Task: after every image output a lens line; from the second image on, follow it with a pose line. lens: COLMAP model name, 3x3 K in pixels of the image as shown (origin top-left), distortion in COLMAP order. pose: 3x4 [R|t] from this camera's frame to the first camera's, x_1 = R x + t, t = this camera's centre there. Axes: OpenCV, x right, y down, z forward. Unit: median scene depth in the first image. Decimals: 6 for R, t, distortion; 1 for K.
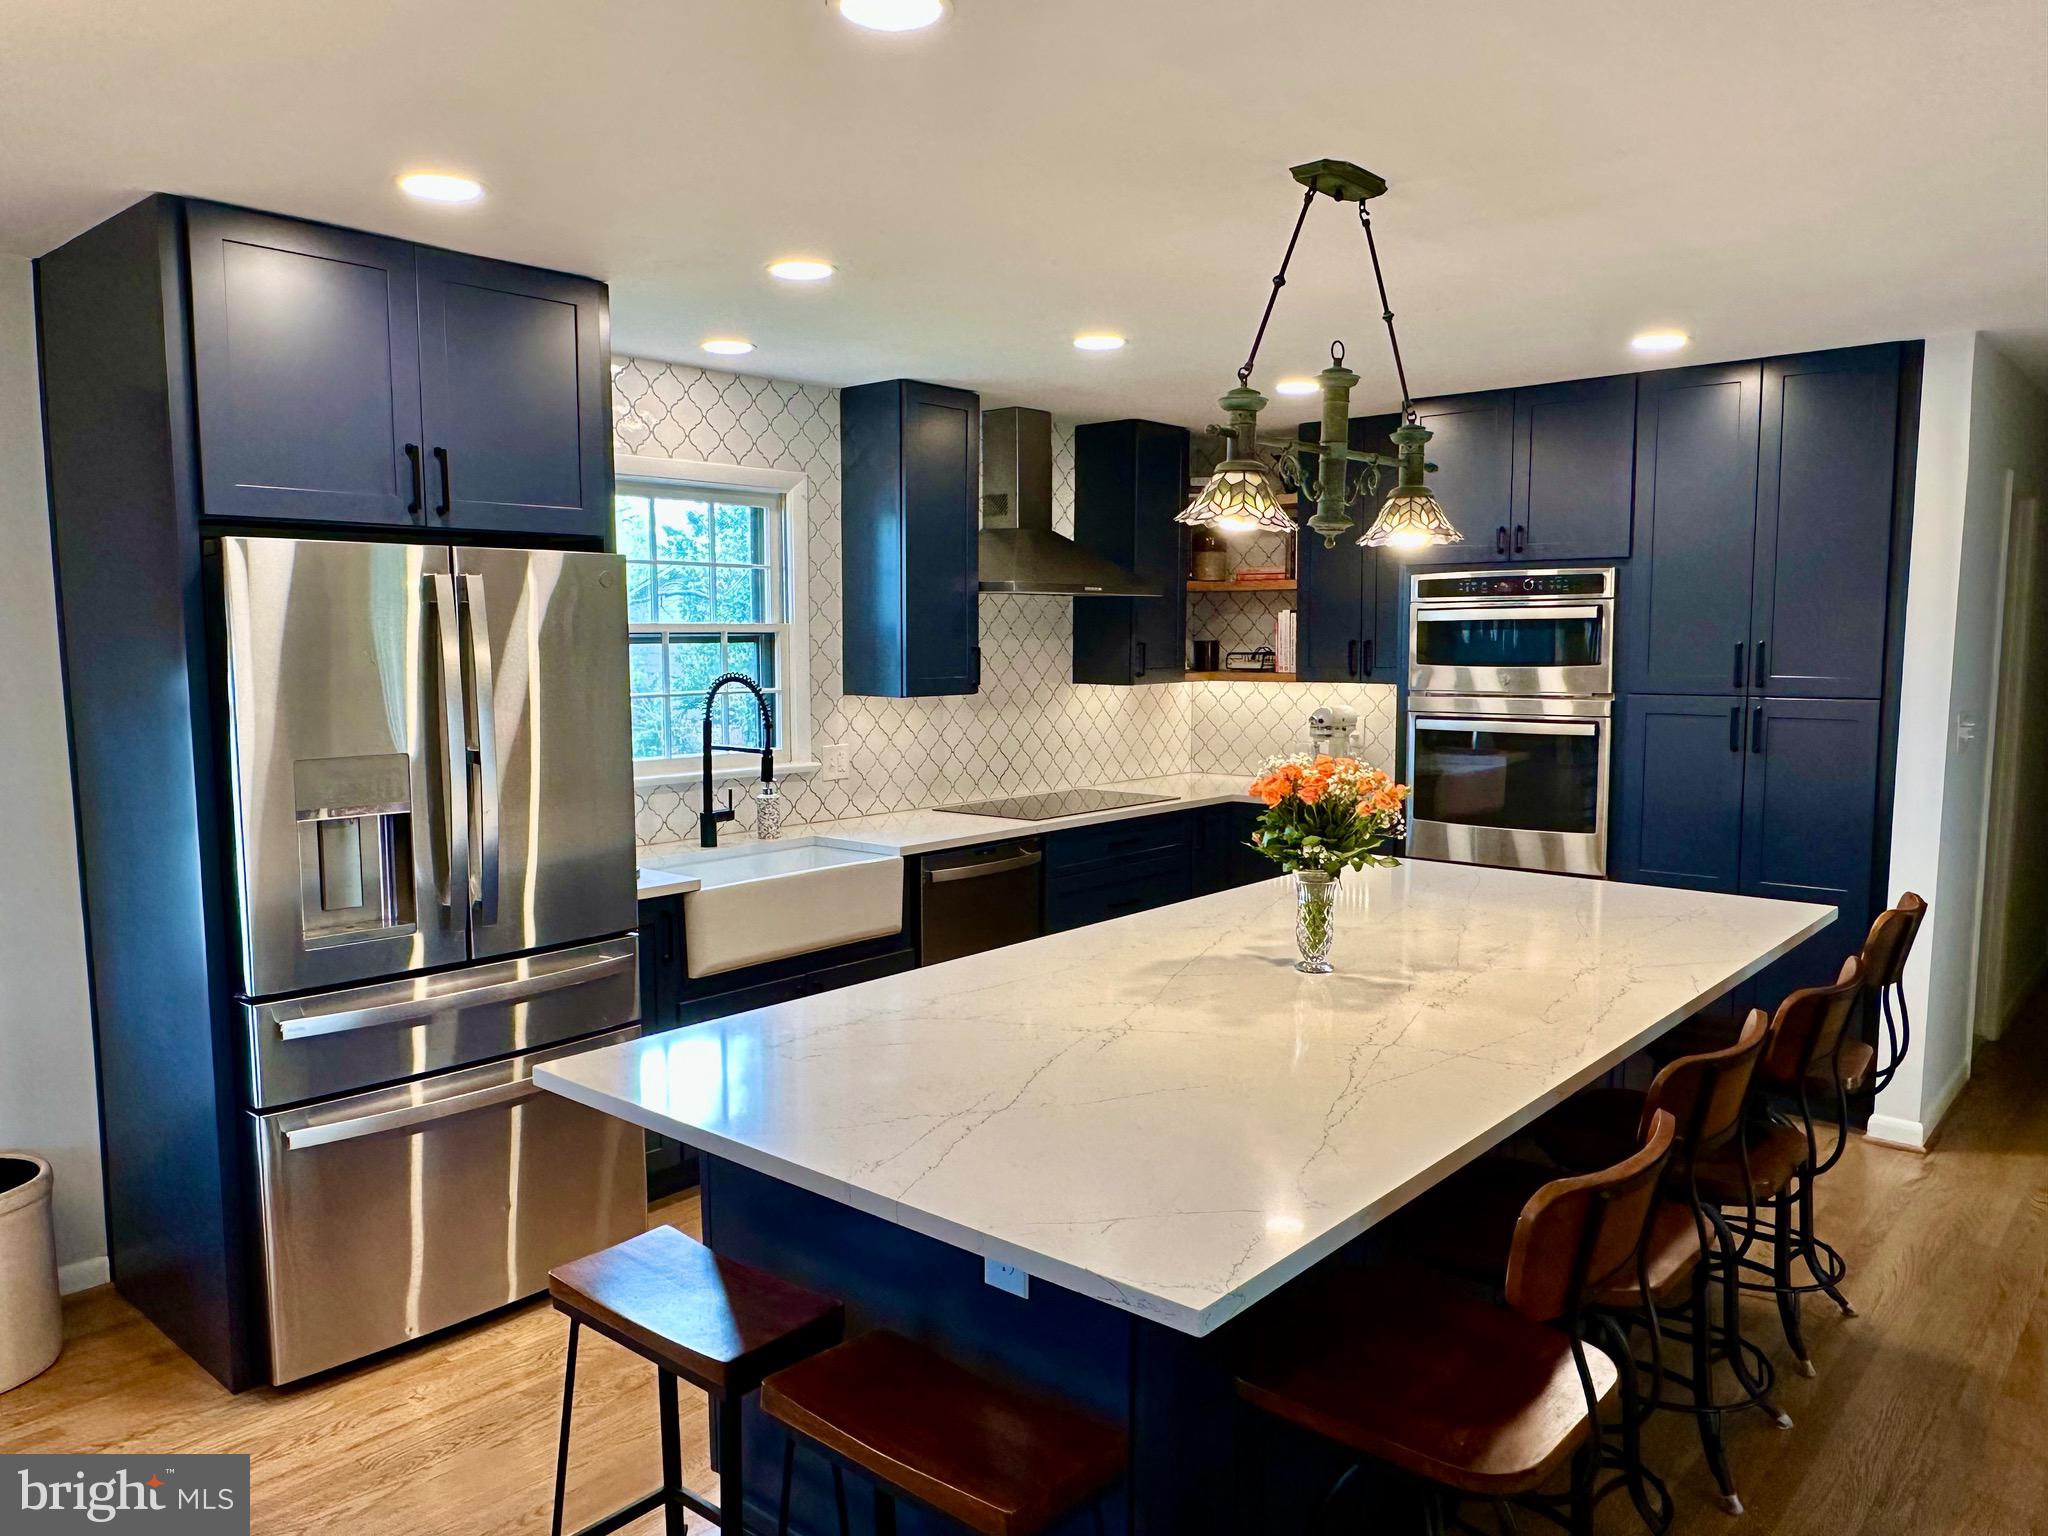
lens RADIAL K [[1436.8, 0, 1024.0], [0, 1436.8, 768.0], [0, 0, 1]] dist [0.015971, 0.001373]
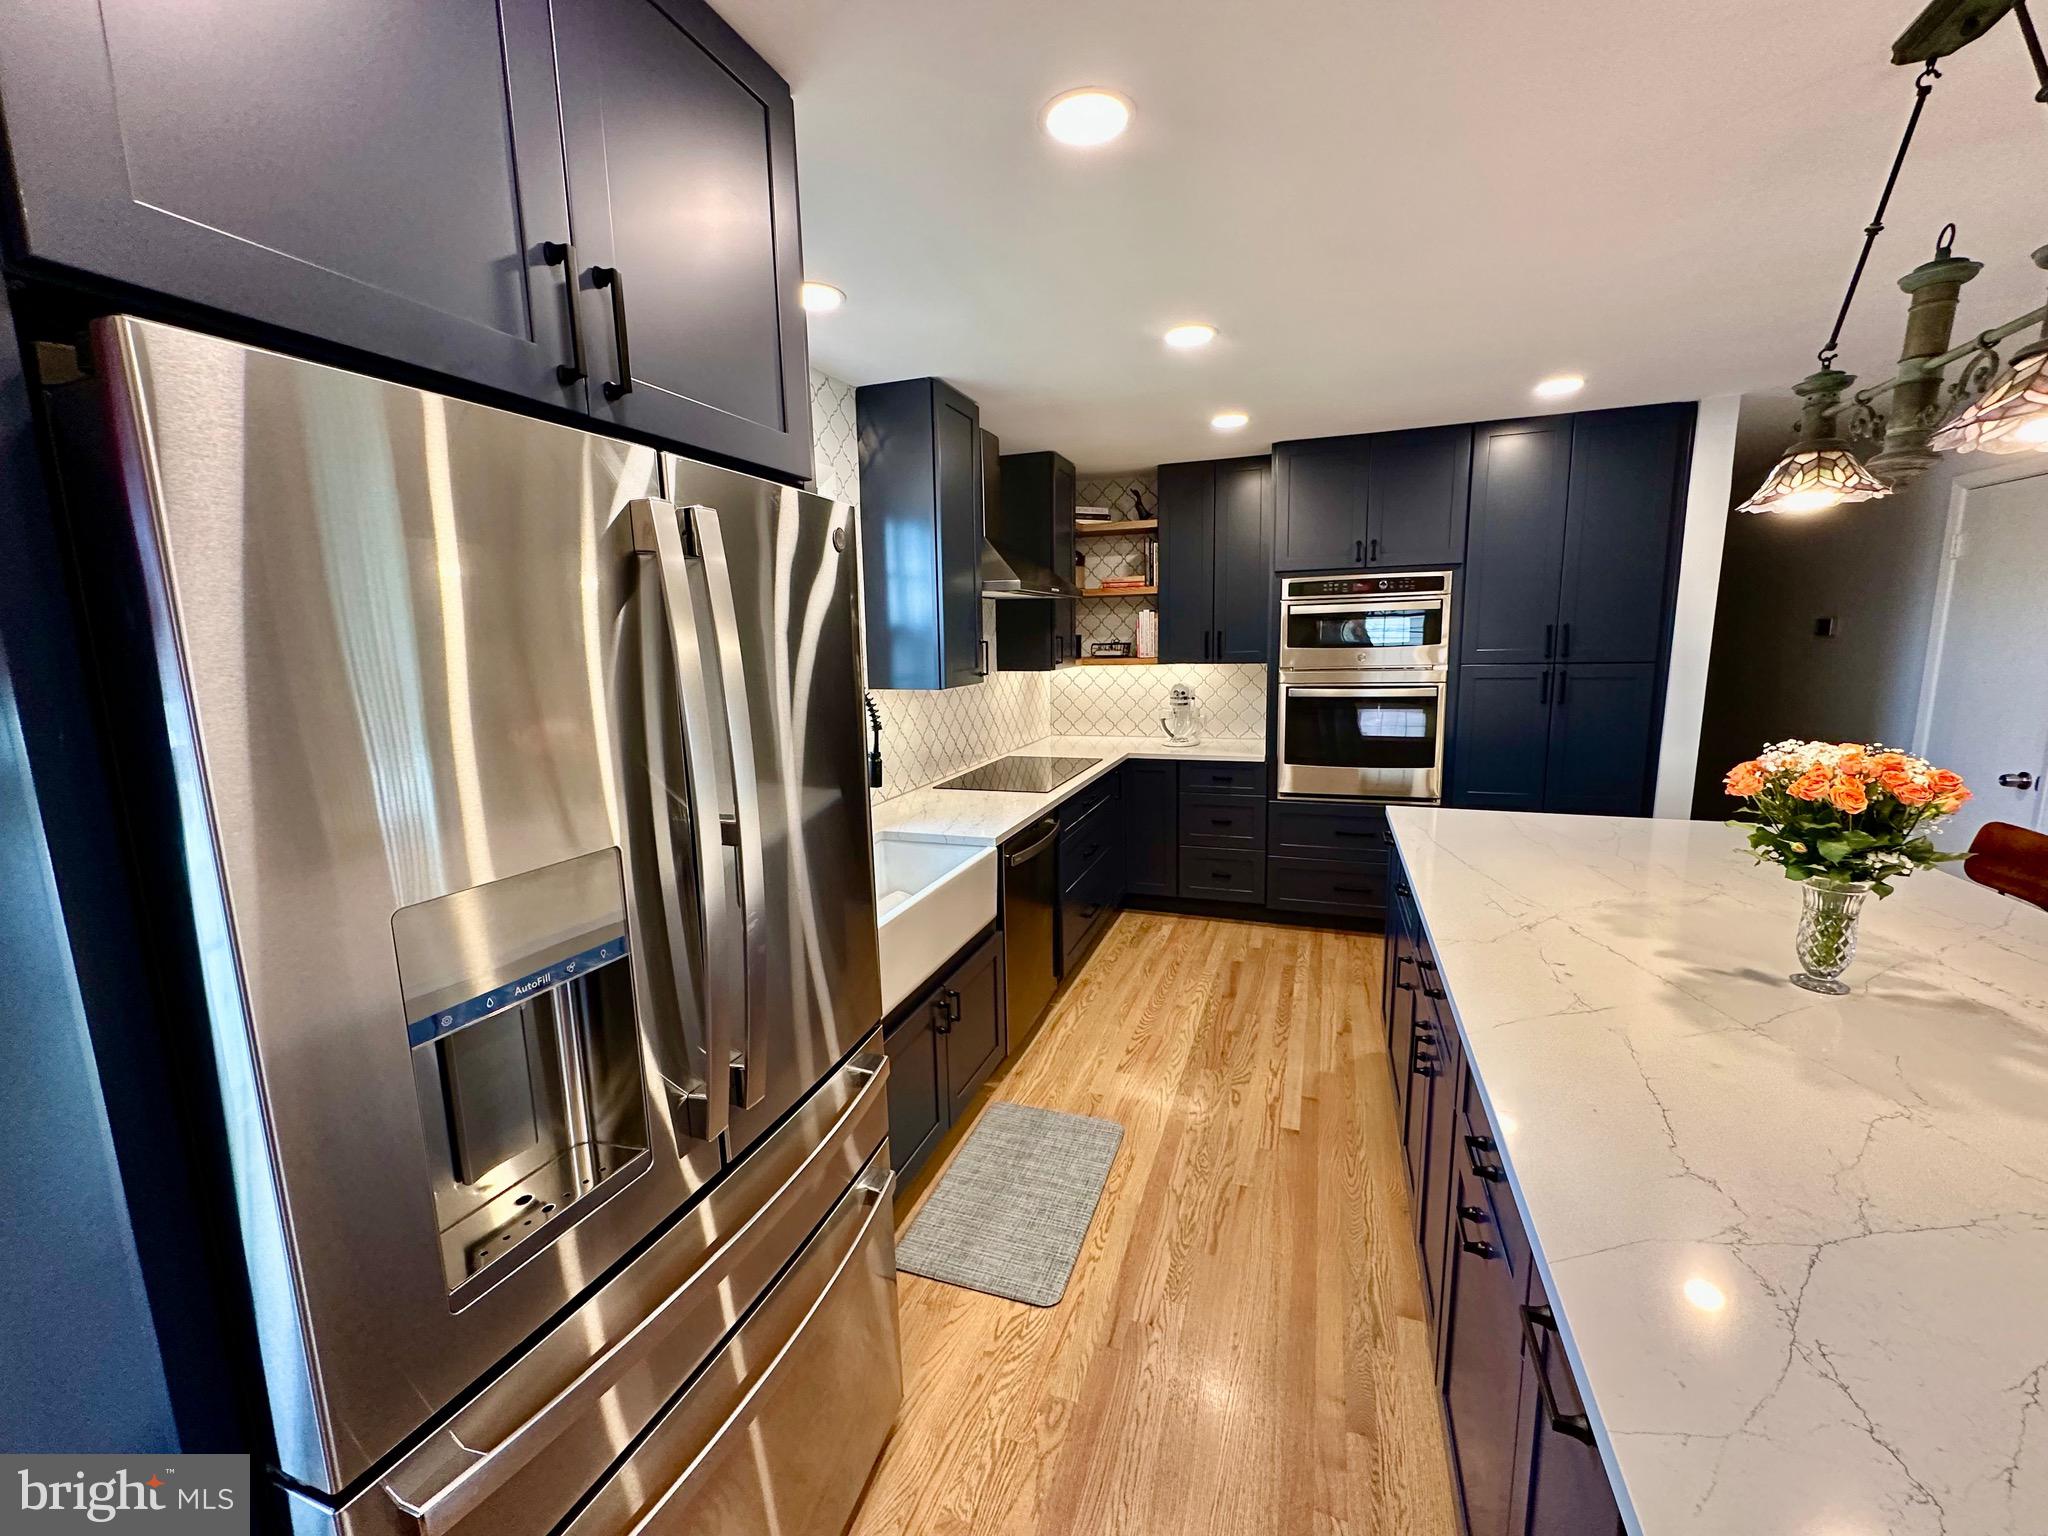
lens RADIAL K [[814.5, 0, 1024.0], [0, 814.5, 768.0], [0, 0, 1]] dist [-0.010415, 0.000341]
pose [[0.934462, -0.076351, 0.347780, -0.223358], [0.054315, 0.995874, 0.072692, -0.029689], [-0.351895, -0.049038, 0.934754, 0.385740]]
